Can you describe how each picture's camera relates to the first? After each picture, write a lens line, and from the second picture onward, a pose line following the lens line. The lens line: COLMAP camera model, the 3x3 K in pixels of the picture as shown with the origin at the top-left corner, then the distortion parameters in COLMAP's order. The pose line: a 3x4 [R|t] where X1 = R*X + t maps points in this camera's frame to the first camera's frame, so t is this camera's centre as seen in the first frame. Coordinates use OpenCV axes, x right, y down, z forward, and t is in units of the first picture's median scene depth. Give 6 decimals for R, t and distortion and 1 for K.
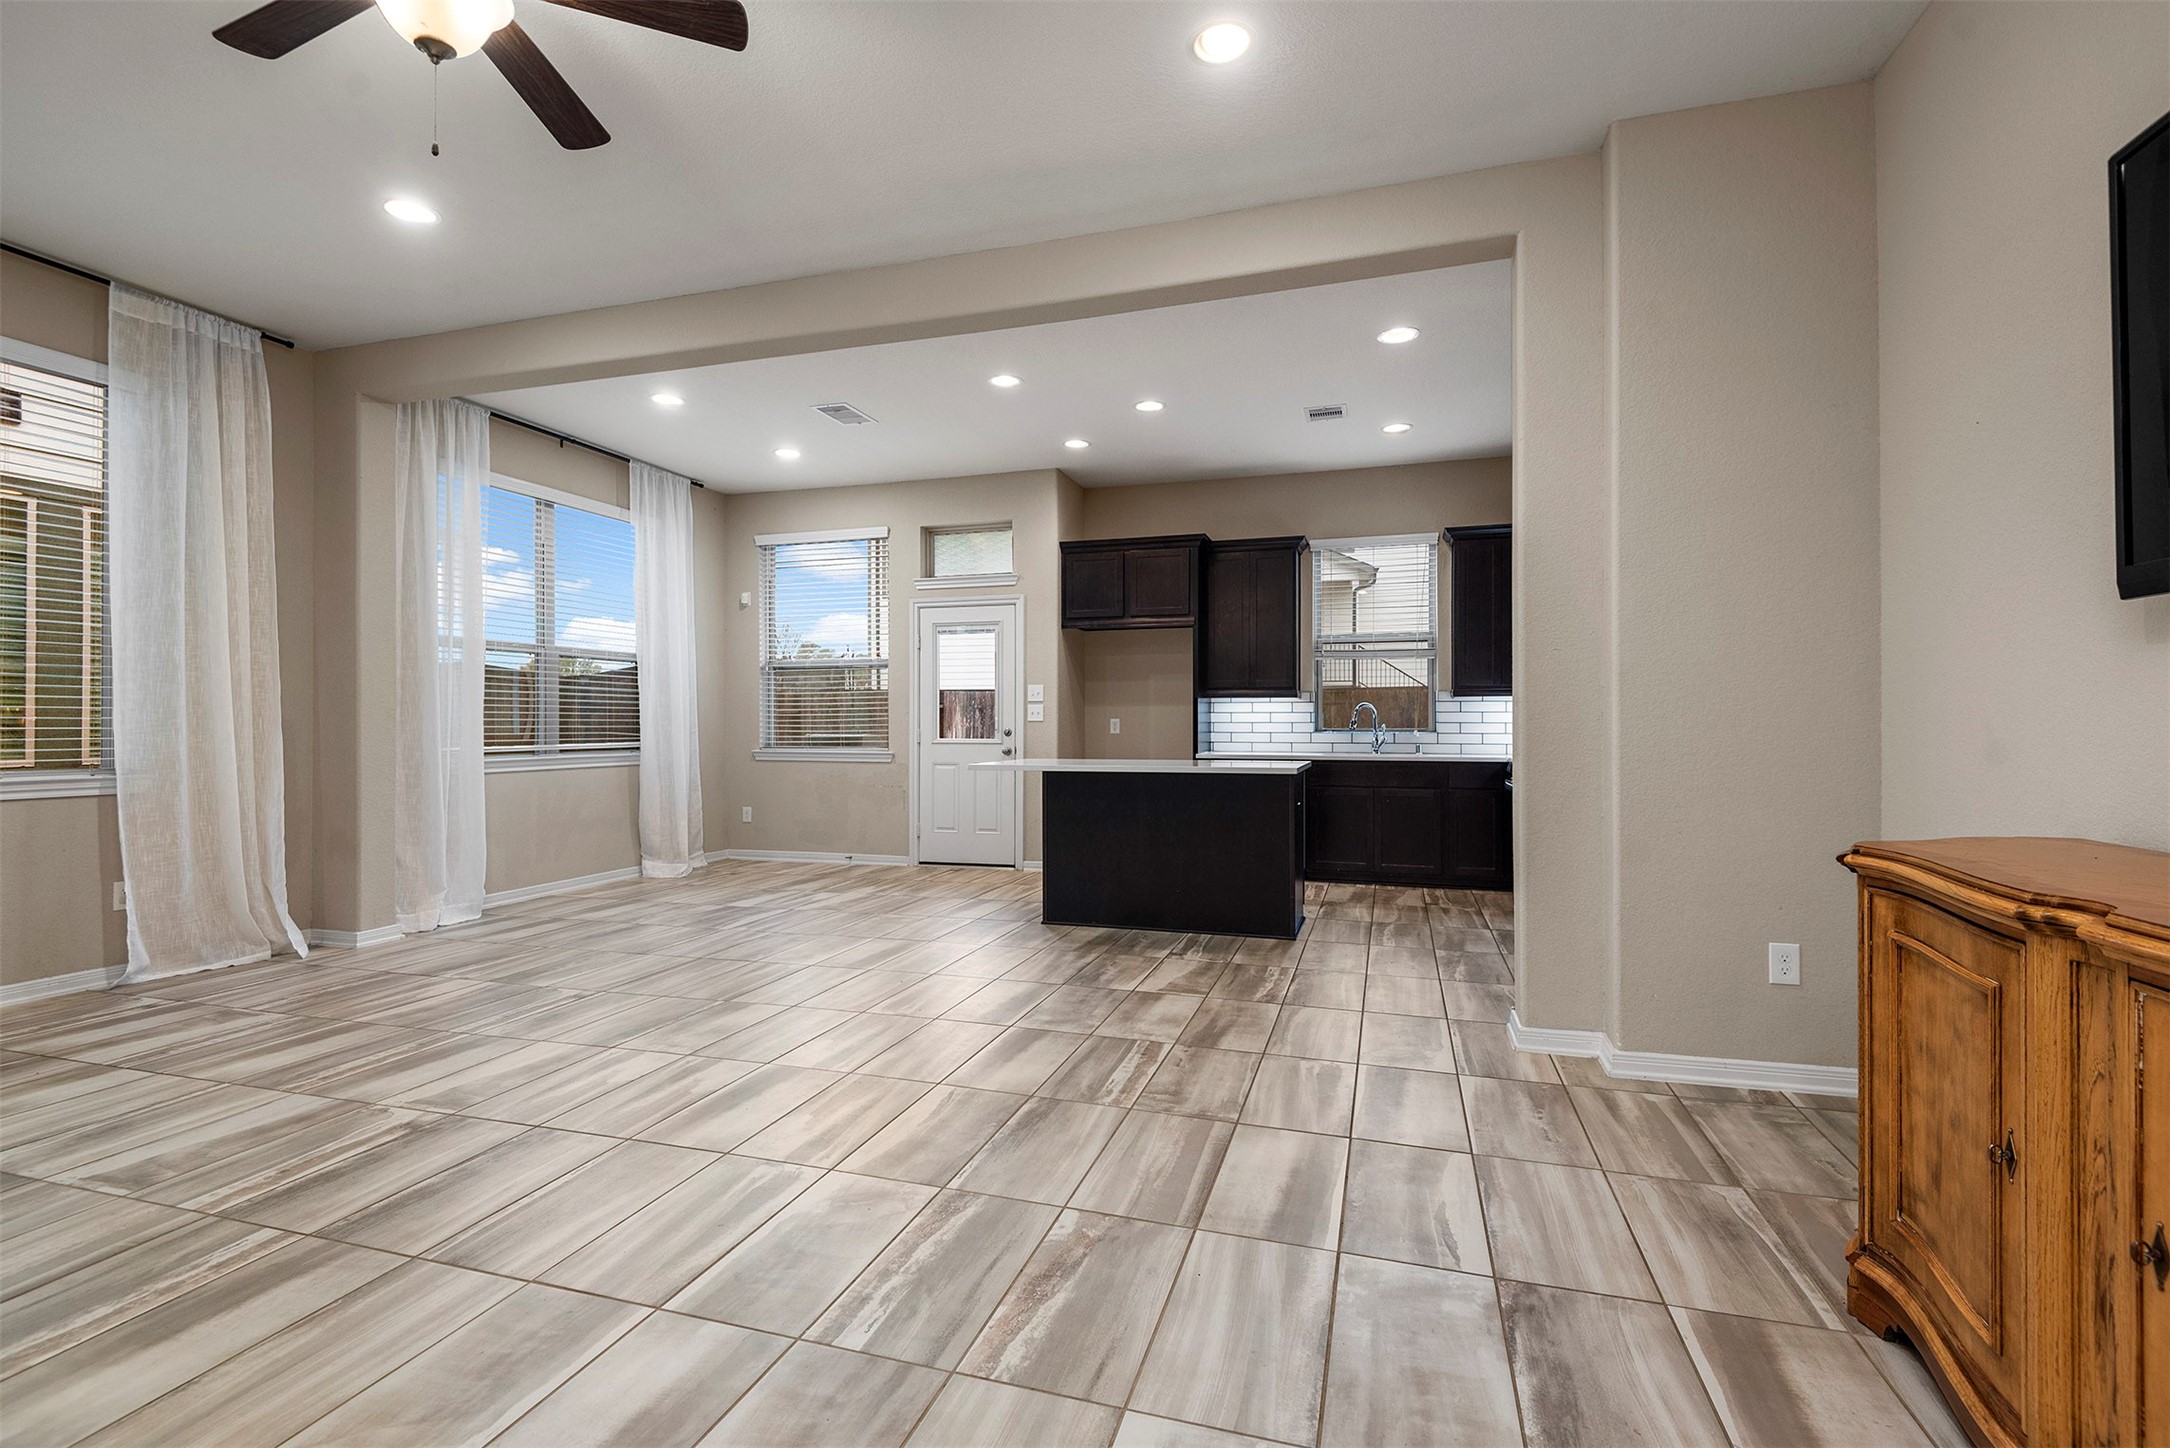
lens RADIAL K [[980.0, 0, 1079.8], [0, 980.0, 717.1], [0, 0, 1]] dist [0.034295, -0.025750]
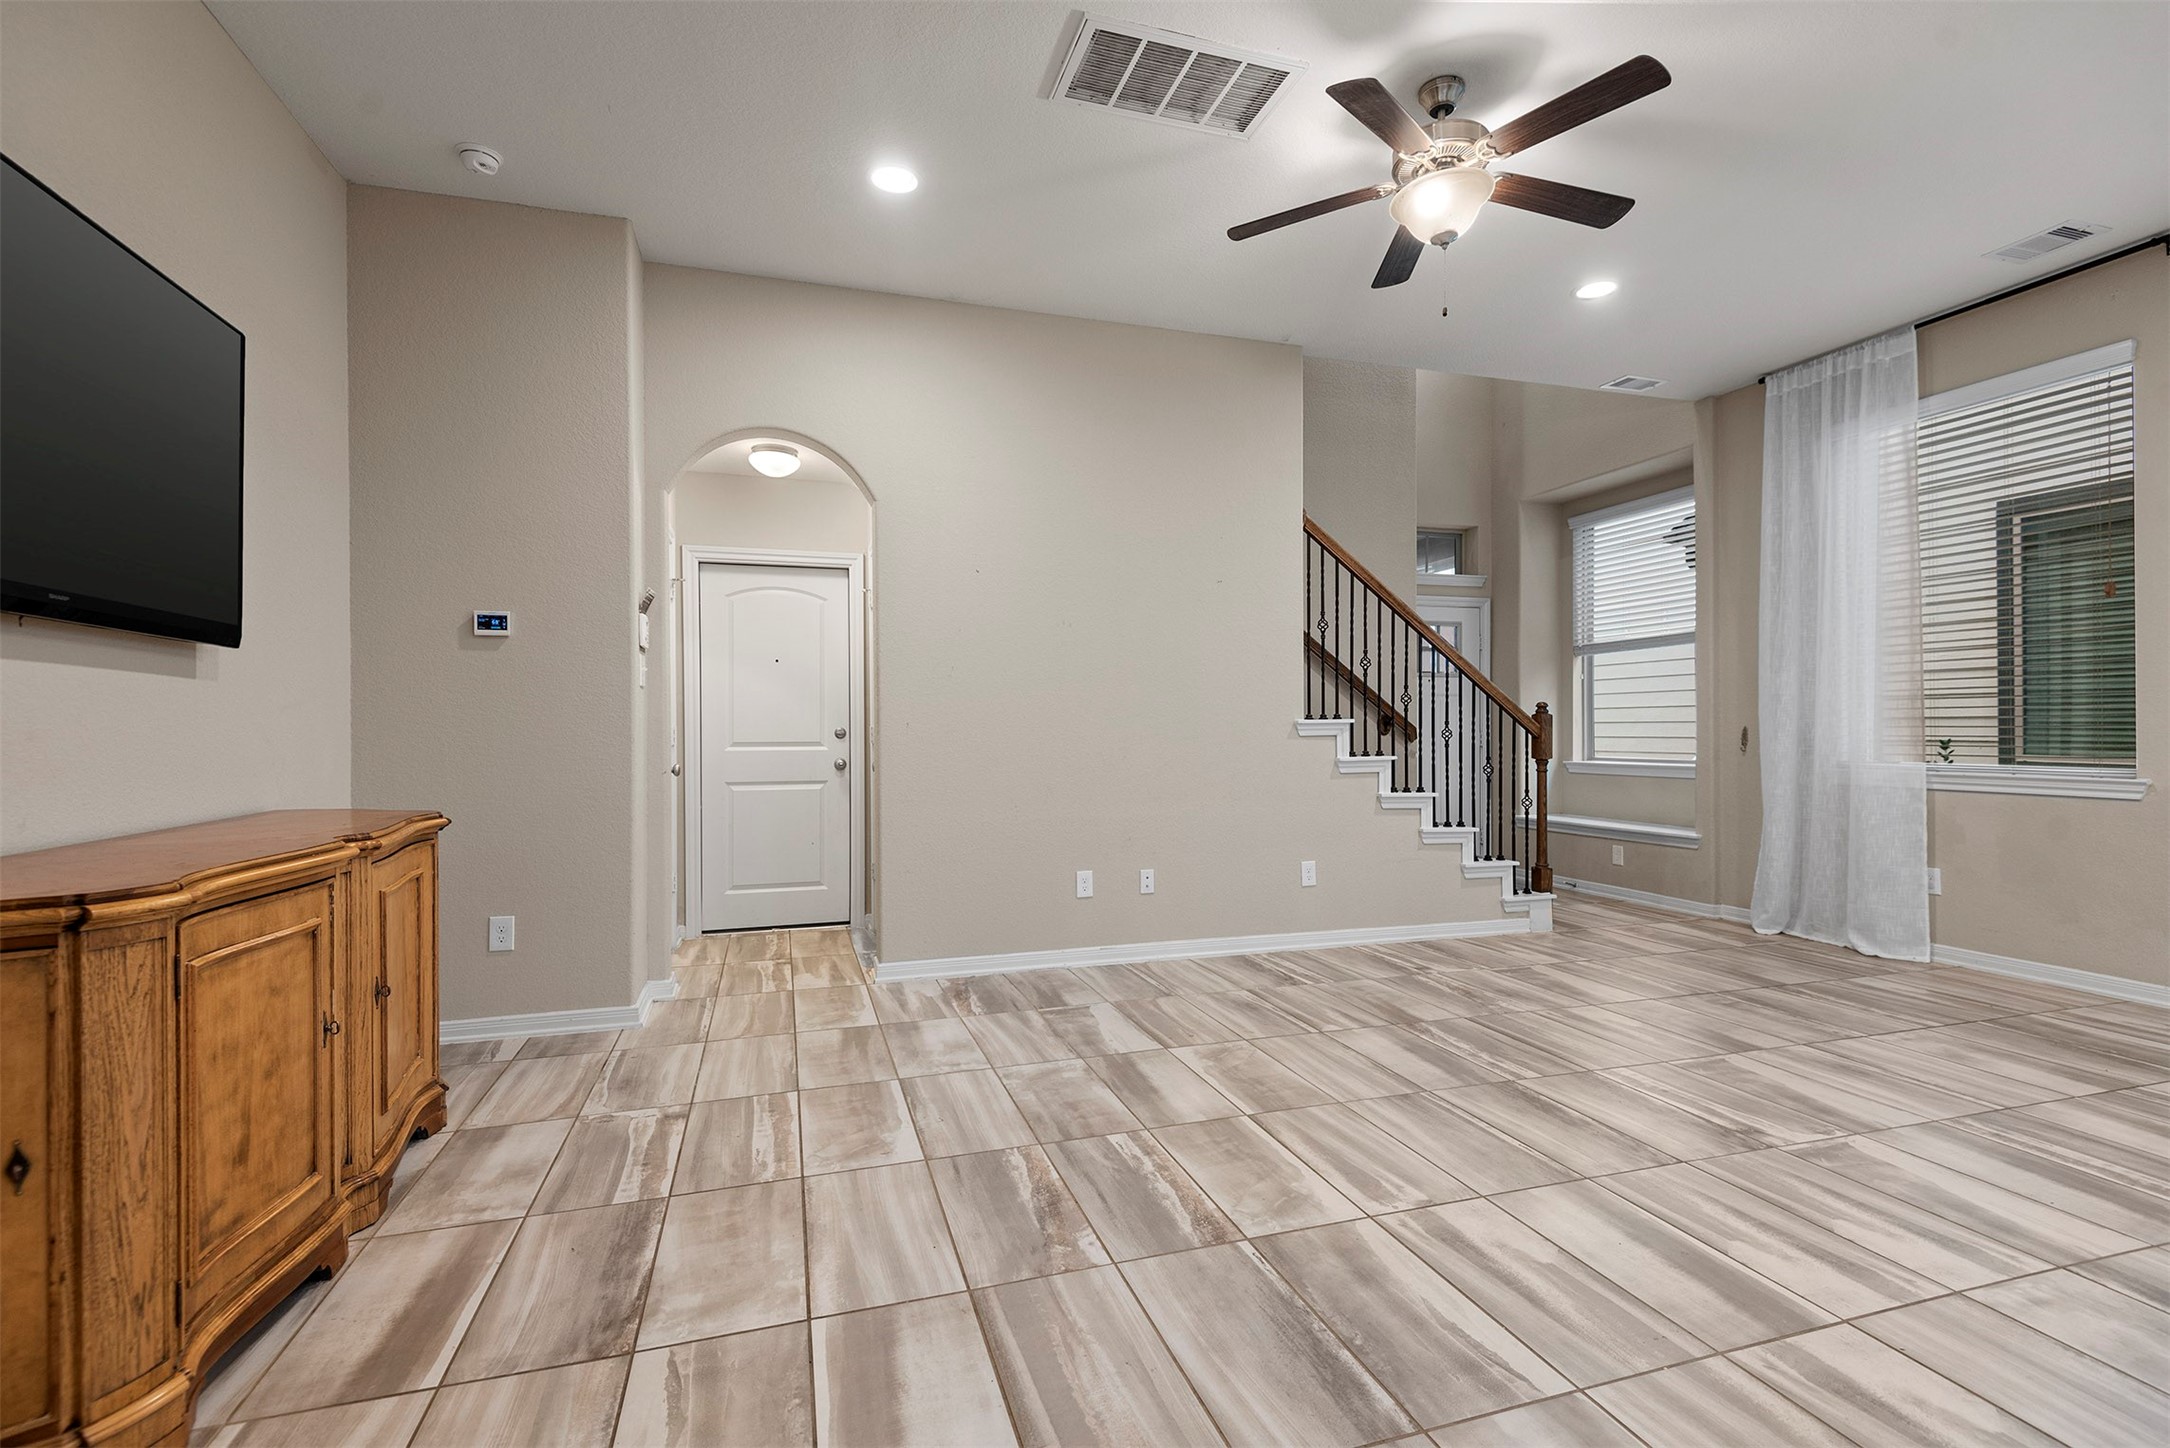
lens RADIAL K [[980.0, 0, 1079.8], [0, 980.0, 717.1], [0, 0, 1]] dist [0.034295, -0.025750]
pose [[-0.821983, -0.001434, -0.569511, 0.551768], [0.007969, 0.999870, -0.014018, 0.010625], [0.569457, -0.016061, -0.821864, 1.819238]]
